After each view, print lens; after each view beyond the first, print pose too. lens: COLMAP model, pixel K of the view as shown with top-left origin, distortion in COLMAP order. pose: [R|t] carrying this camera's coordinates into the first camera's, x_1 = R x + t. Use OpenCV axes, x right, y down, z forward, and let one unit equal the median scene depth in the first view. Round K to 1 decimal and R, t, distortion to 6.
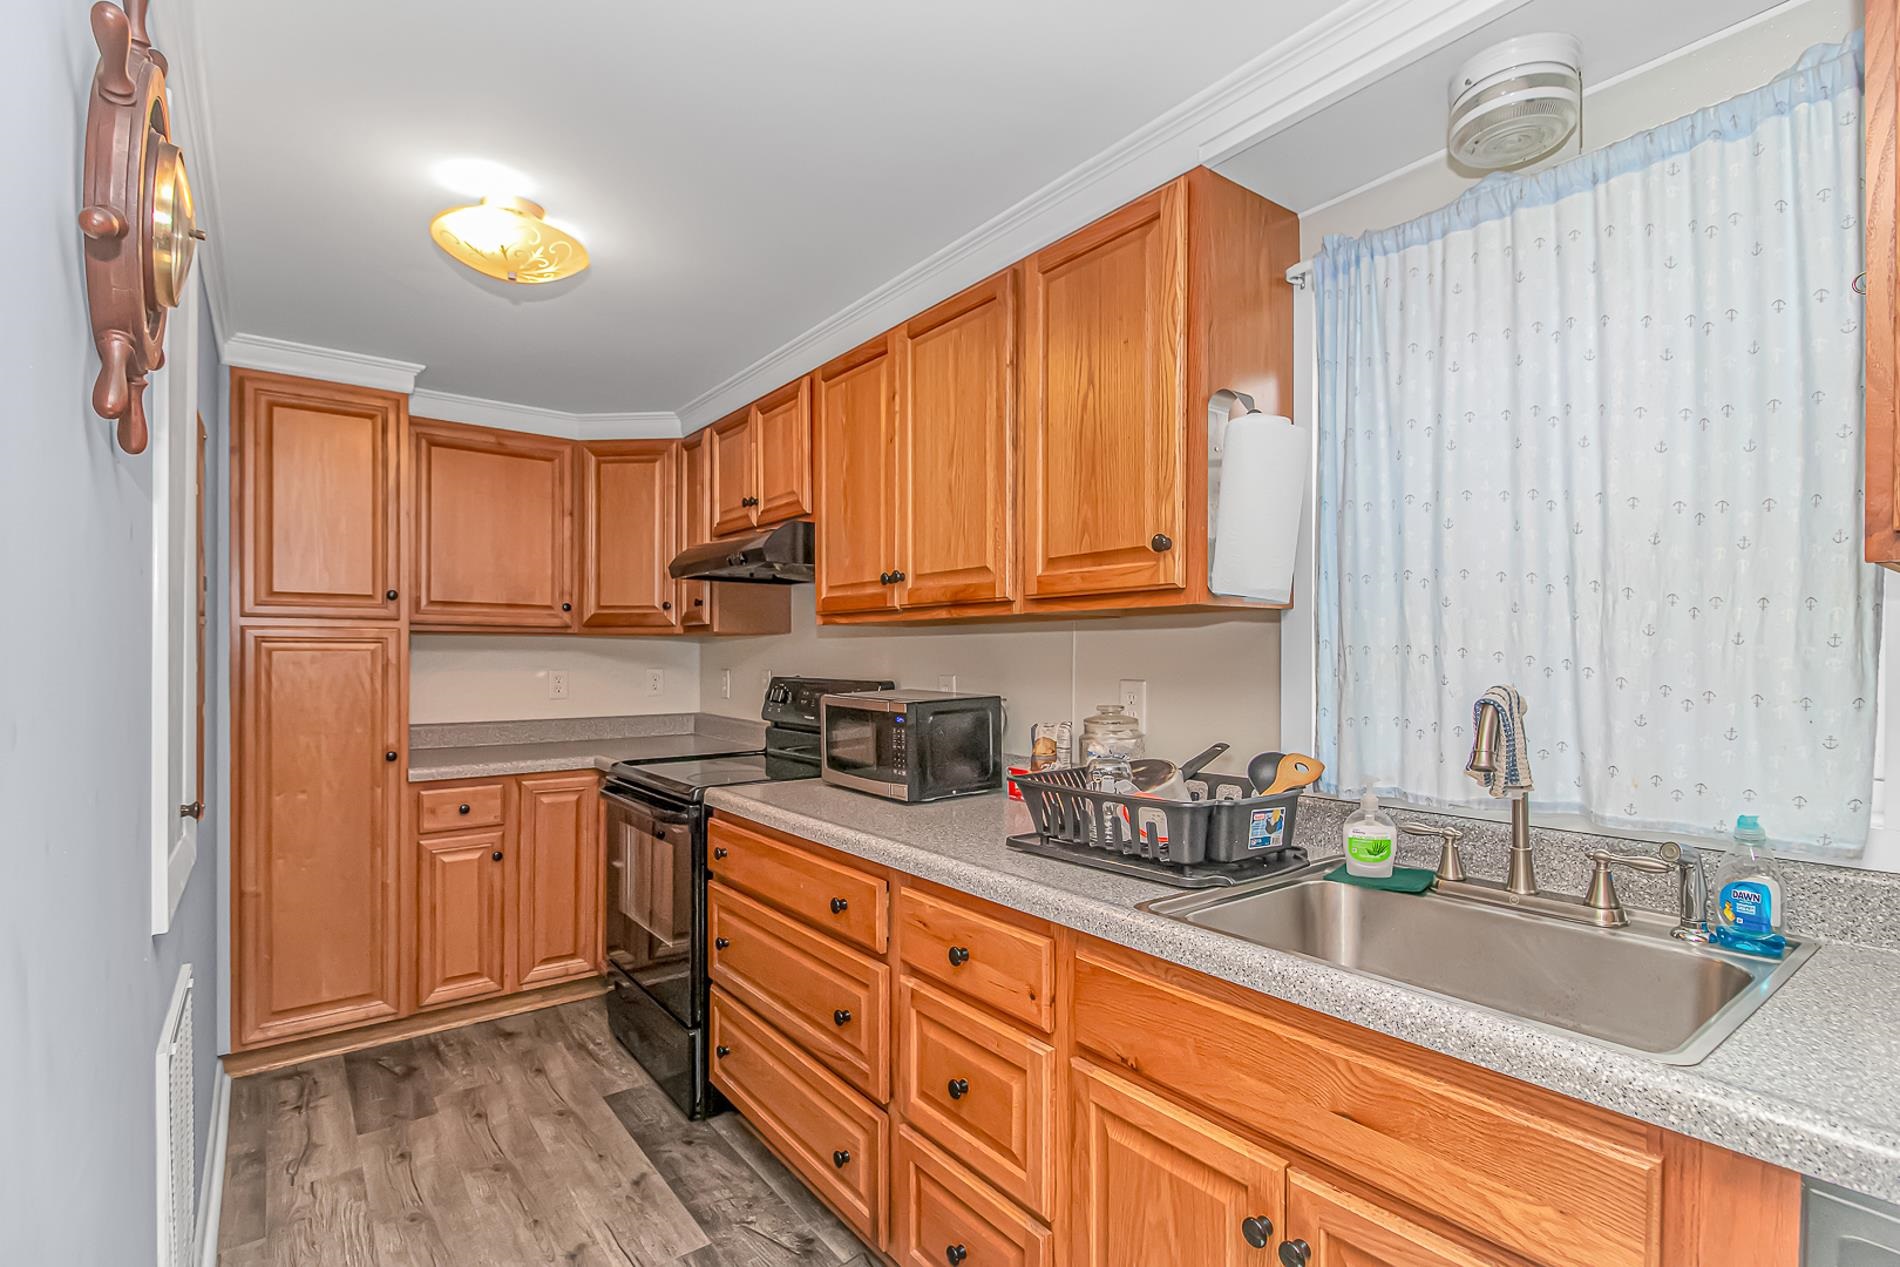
lens RADIAL K [[890.6, 0, 950.0], [0, 890.6, 644.1], [0, 0, 1]] dist [-0.001286, -0.007618]
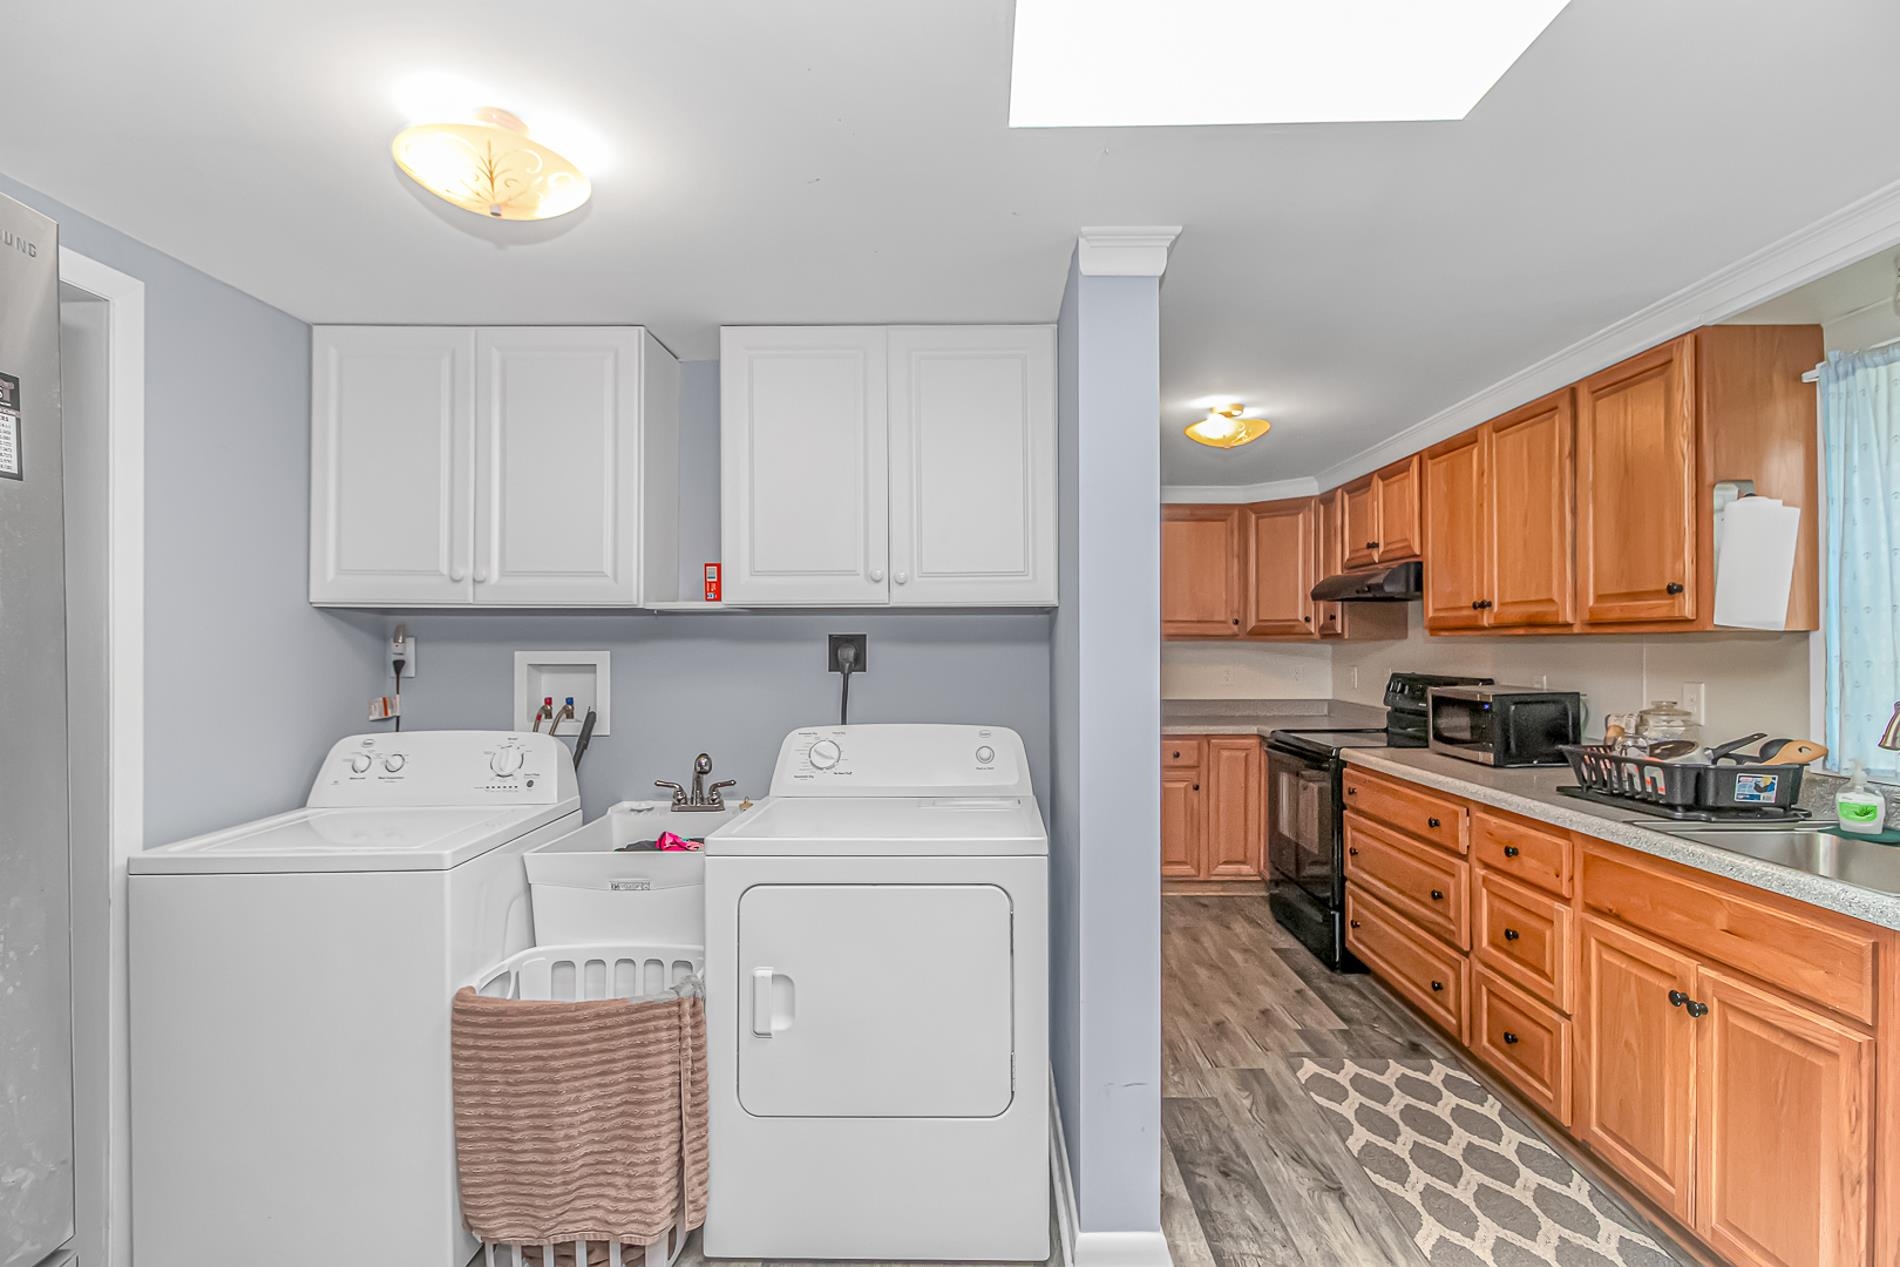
lens RADIAL K [[890.6, 0, 960.8], [0, 890.6, 640.0], [0, 0, 1]] dist [-0.001286, -0.007618]
pose [[0.789924, -0.004785, -0.613186, 0.167206], [0.010068, 0.999936, 0.005166, -0.040149], [0.613122, -0.010255, 0.789921, -0.692939]]
